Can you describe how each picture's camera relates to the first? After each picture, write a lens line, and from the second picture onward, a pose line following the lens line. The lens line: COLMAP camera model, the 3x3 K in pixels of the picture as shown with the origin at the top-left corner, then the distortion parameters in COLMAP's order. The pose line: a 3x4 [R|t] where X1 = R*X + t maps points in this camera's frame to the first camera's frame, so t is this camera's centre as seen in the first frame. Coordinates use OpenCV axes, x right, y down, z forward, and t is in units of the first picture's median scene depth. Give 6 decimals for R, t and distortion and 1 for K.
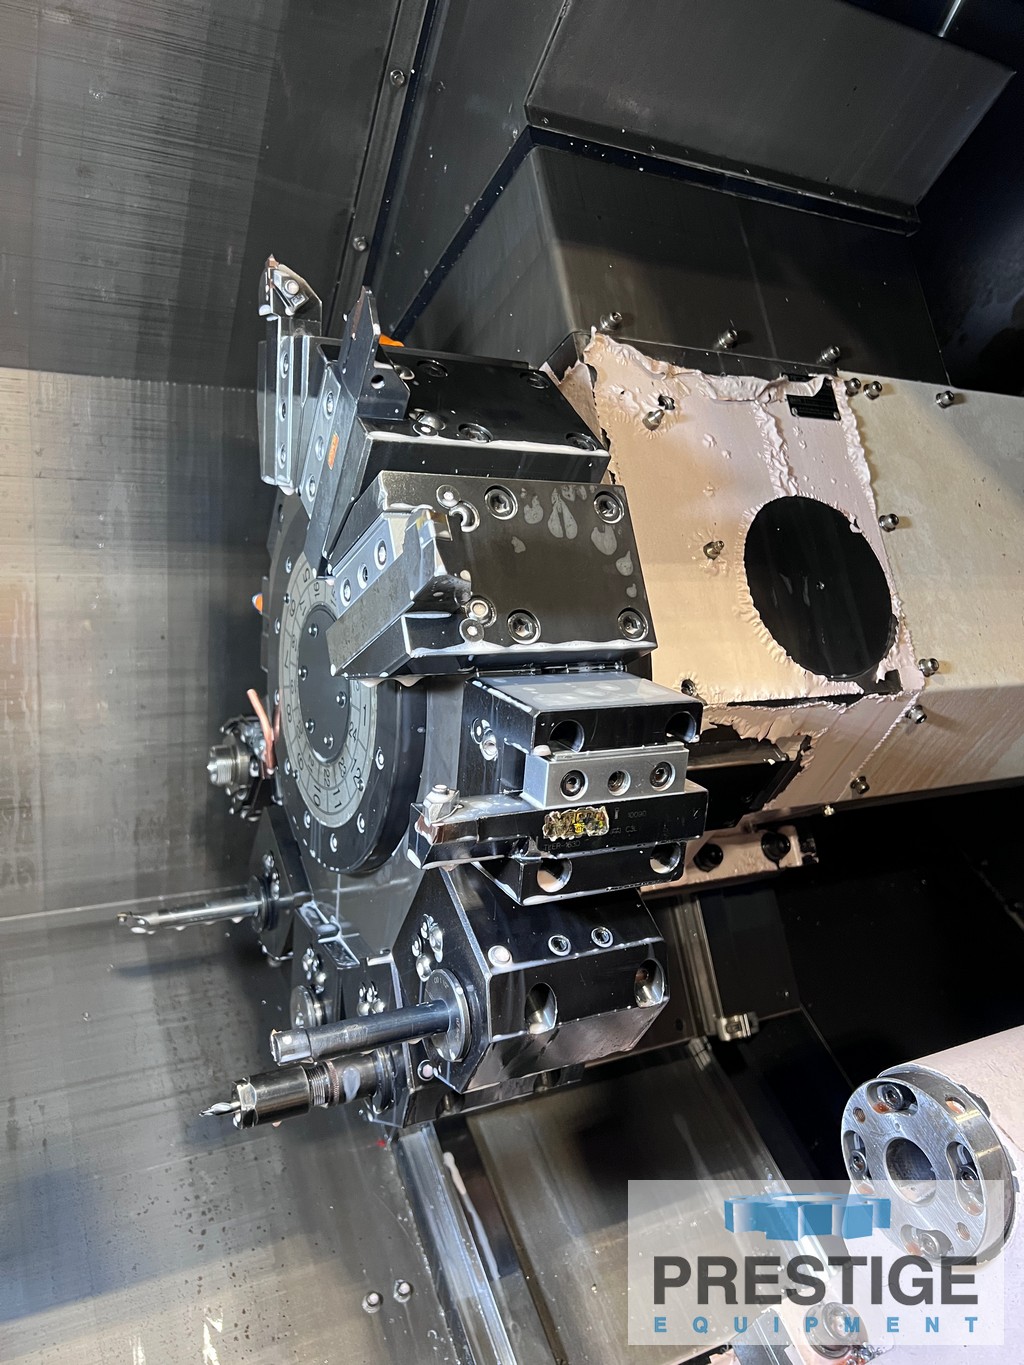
lens RADIAL K [[1037.5, 0, 500.0], [0, 1037.5, 688.3], [0, 0, 1]] dist [0.051795, -0.066133]
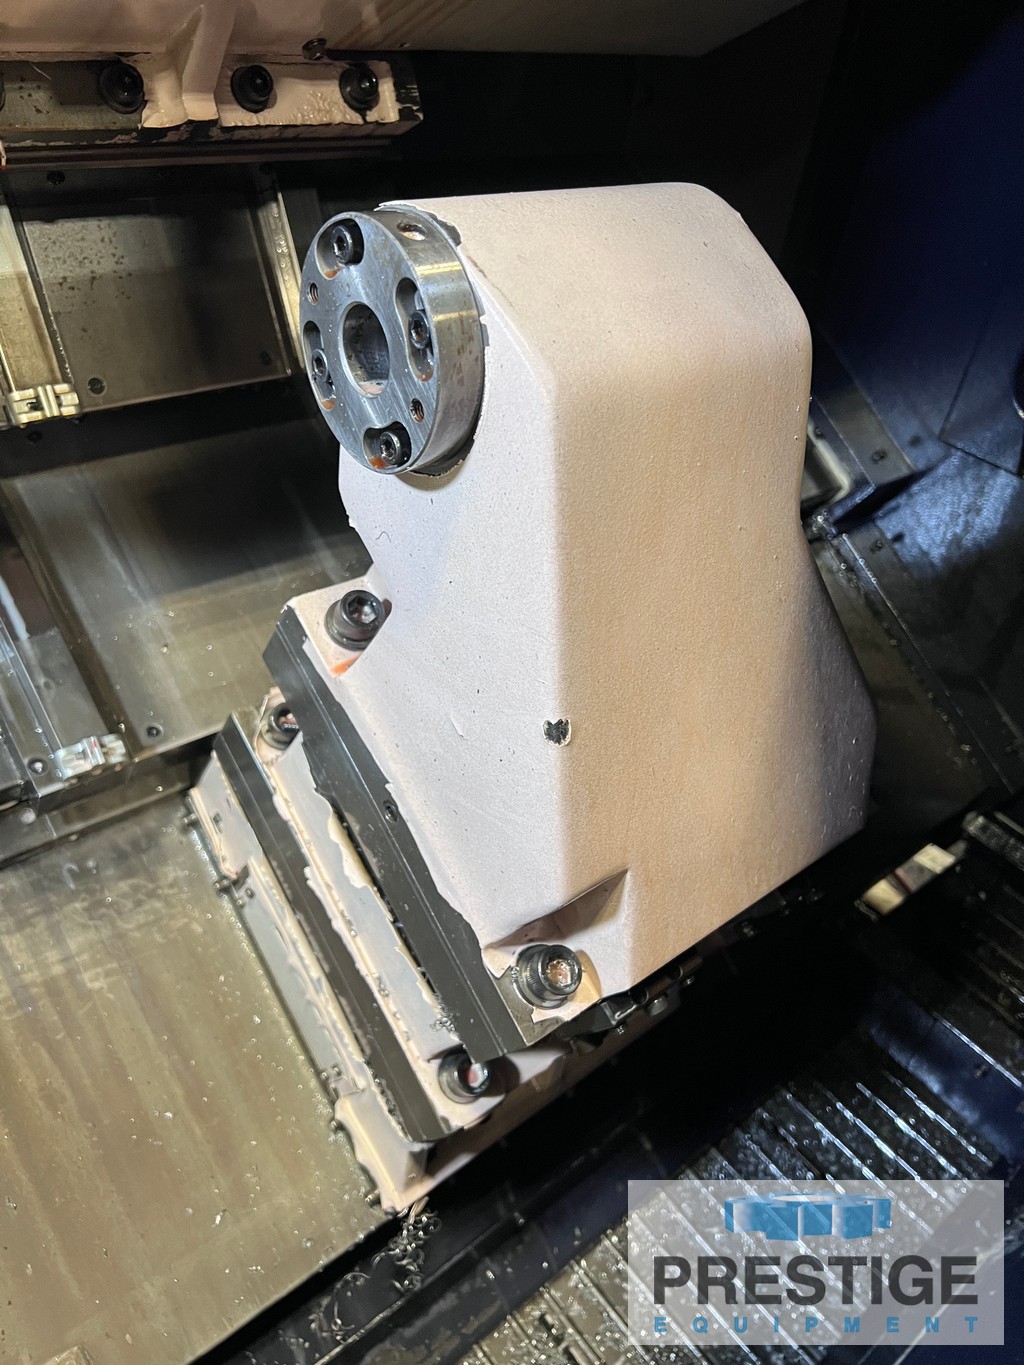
lens RADIAL K [[1037.5, 0, 491.4], [0, 1037.5, 680.8], [0, 0, 1]] dist [0.051795, -0.066133]
pose [[0.983478, -0.082678, 0.161045, 0.210959], [0.006016, 0.904051, 0.427382, 0.222337], [-0.180928, -0.419352, 0.889612, 0.161253]]
